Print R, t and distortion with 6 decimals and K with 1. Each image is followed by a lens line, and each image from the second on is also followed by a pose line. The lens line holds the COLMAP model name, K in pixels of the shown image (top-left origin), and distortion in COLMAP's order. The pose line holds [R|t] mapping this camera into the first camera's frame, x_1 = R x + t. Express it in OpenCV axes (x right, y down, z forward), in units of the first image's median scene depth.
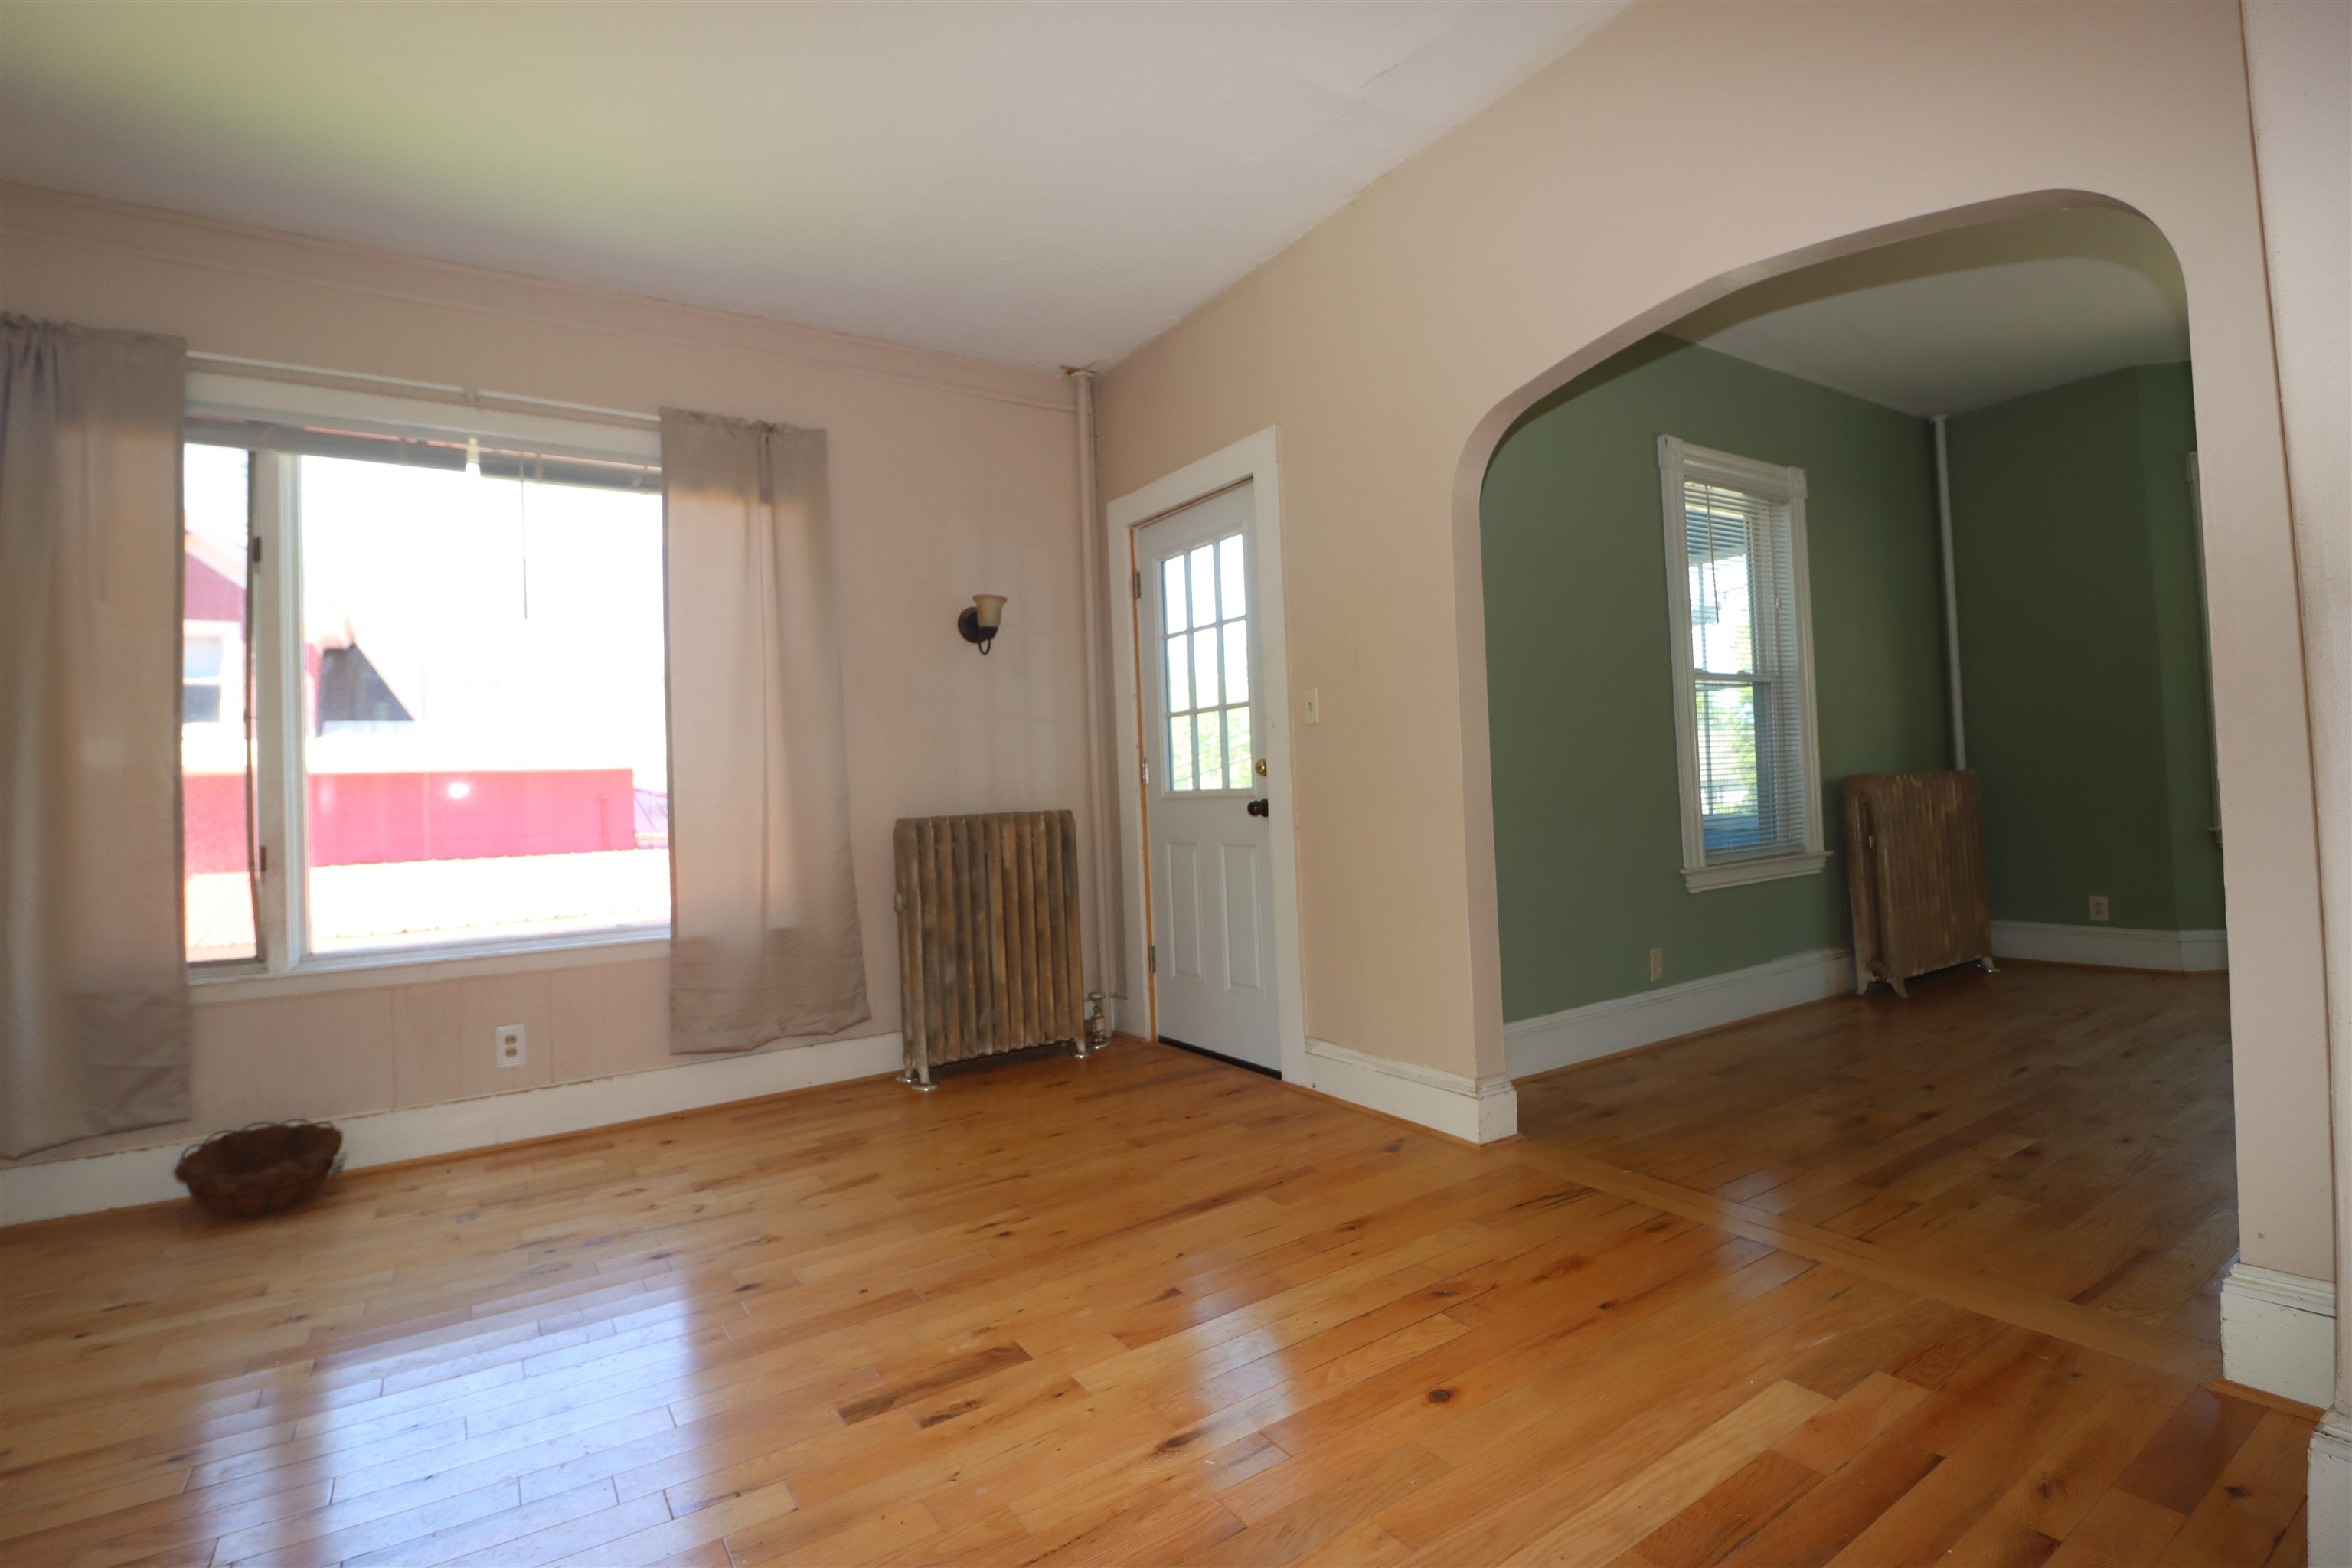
lens RADIAL K [[1091.8, 0, 1168.2], [0, 1091.8, 776.9], [0, 0, 1]] dist [-0.015829, -0.000643]
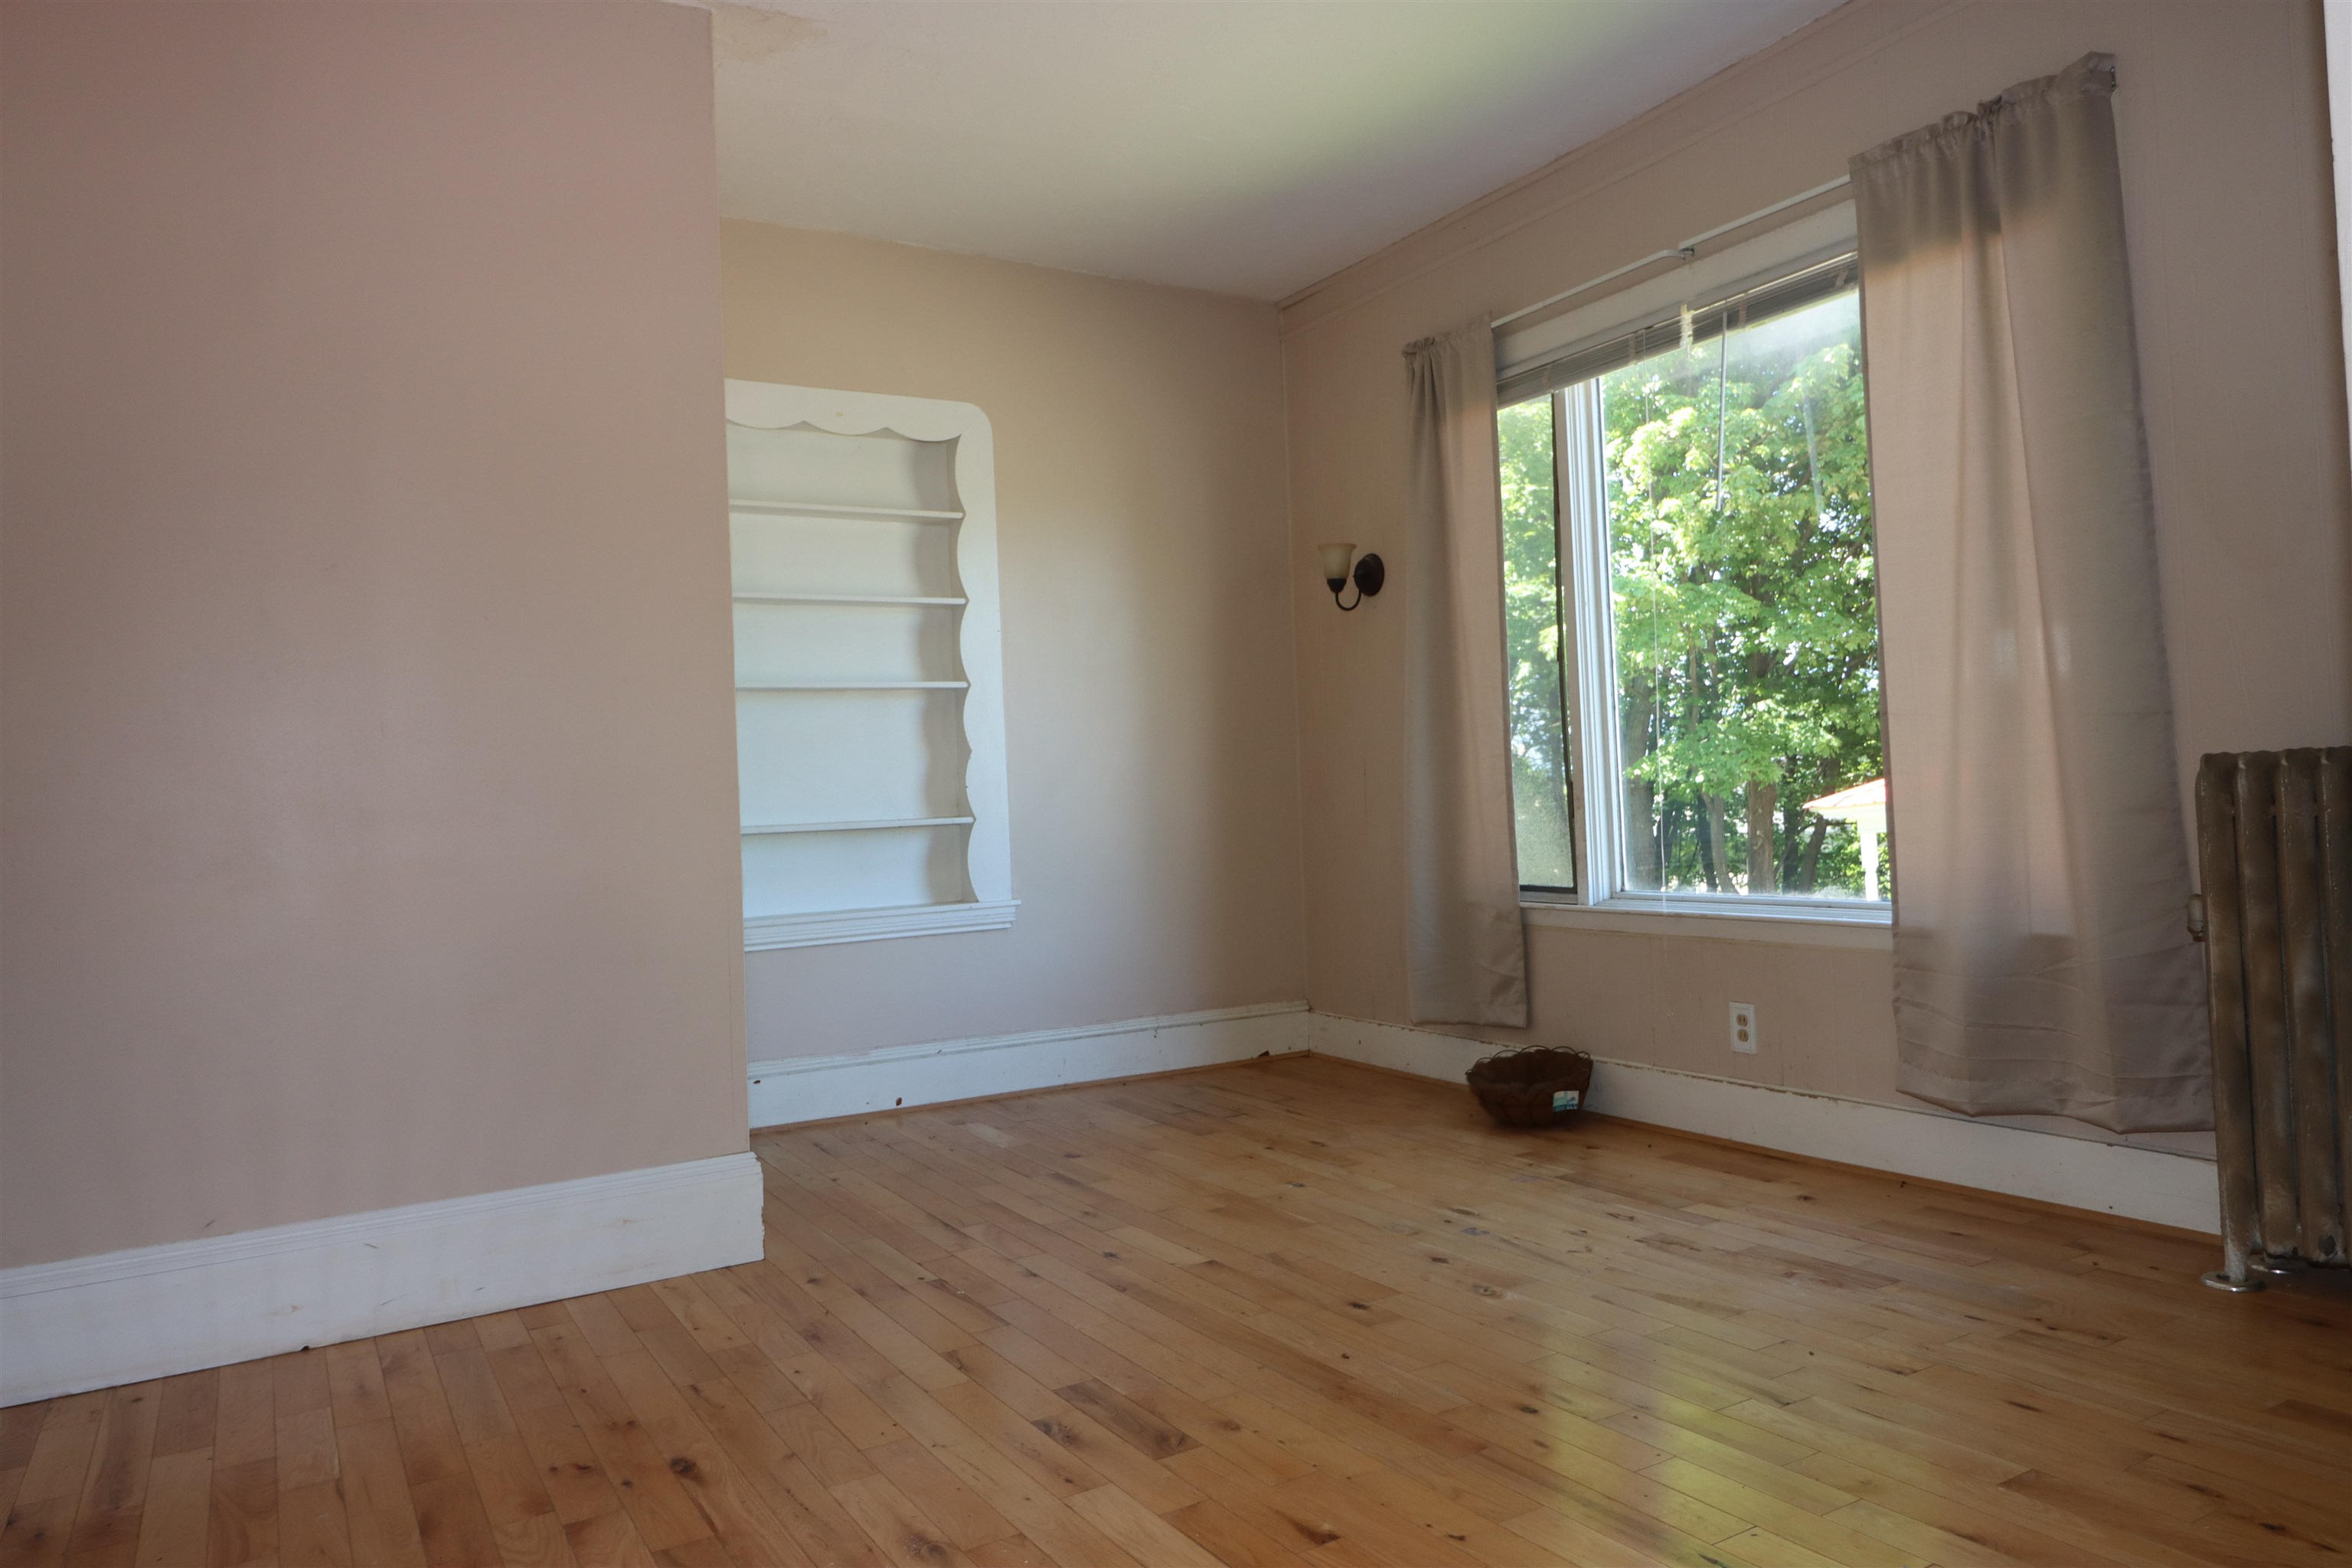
lens RADIAL K [[1539.4, 0, 1170.2], [0, 1539.4, 778.4], [0, 0, 1]] dist [0.008036, -0.001966]
pose [[-0.044883, 0.032410, -0.998466, 0.585988], [0.065222, 0.997436, 0.029445, -0.005232], [0.996861, -0.063800, -0.046881, 0.633968]]
